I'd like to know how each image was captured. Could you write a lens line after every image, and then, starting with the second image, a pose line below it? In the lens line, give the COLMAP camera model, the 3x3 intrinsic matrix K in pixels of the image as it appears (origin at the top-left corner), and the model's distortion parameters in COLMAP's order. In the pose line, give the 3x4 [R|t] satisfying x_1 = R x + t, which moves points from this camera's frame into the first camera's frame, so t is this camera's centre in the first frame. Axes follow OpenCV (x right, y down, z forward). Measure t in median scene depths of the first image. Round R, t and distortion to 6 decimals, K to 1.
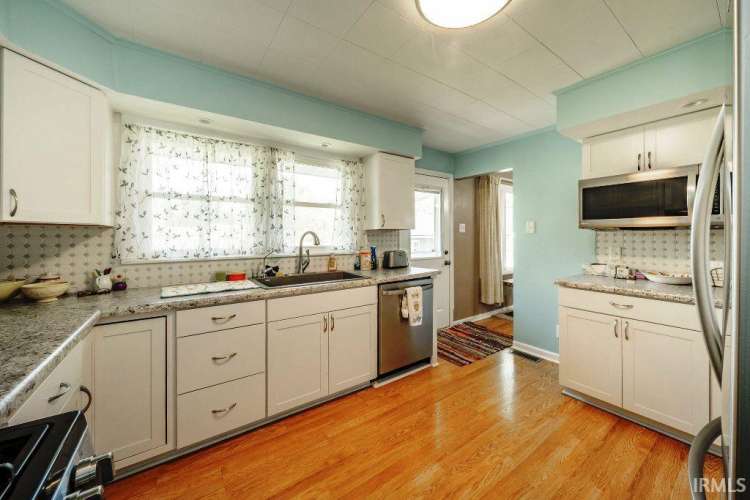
lens RADIAL K [[240.4, 0, 373.3], [0, 240.4, 236.5], [0, 0, 1]] dist [0.000240, -0.000007]
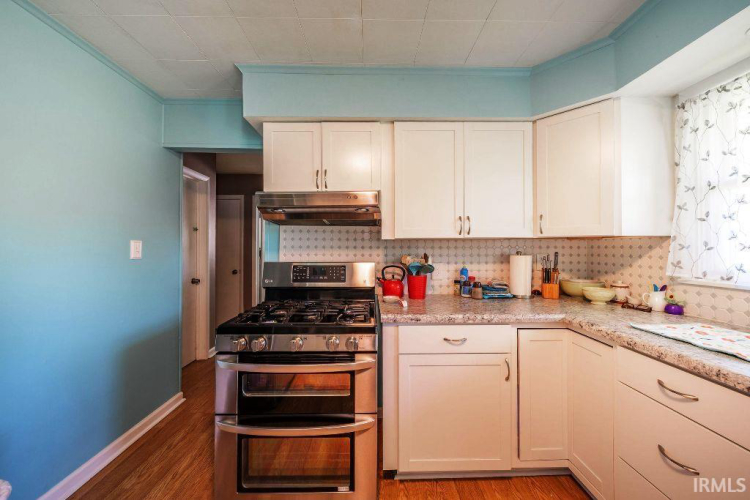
lens RADIAL K [[267.7, 0, 374.2], [0, 267.7, 247.1], [0, 0, 1]] dist [-0.000318, -0.000033]
pose [[-0.509817, -0.000587, -0.860283, 0.192260], [0.000895, 0.999999, -0.001213, -0.001544], [0.860282, -0.001388, -0.509816, 0.476840]]
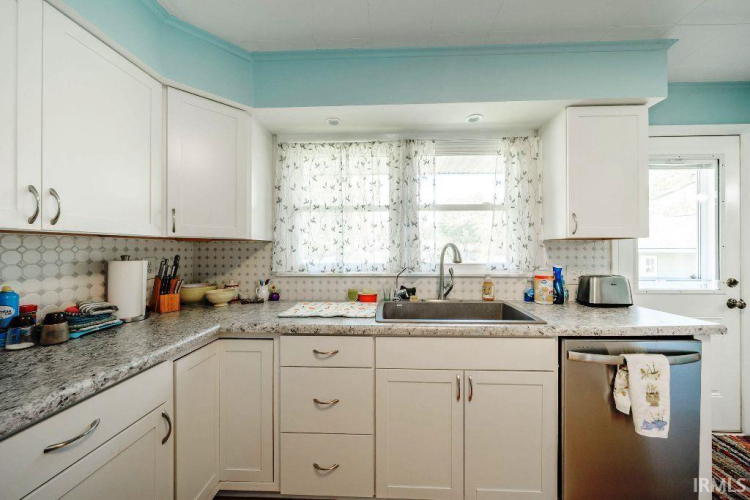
lens RADIAL K [[259.8, 0, 403.5], [0, 259.8, 249.8], [0, 0, 1]] dist [-0.000752, -0.000164]
pose [[0.835894, 0.001326, -0.548890, 0.044884], [-0.002087, 0.999998, -0.000762, -0.001177], [0.548887, 0.001782, 0.835894, 0.283554]]
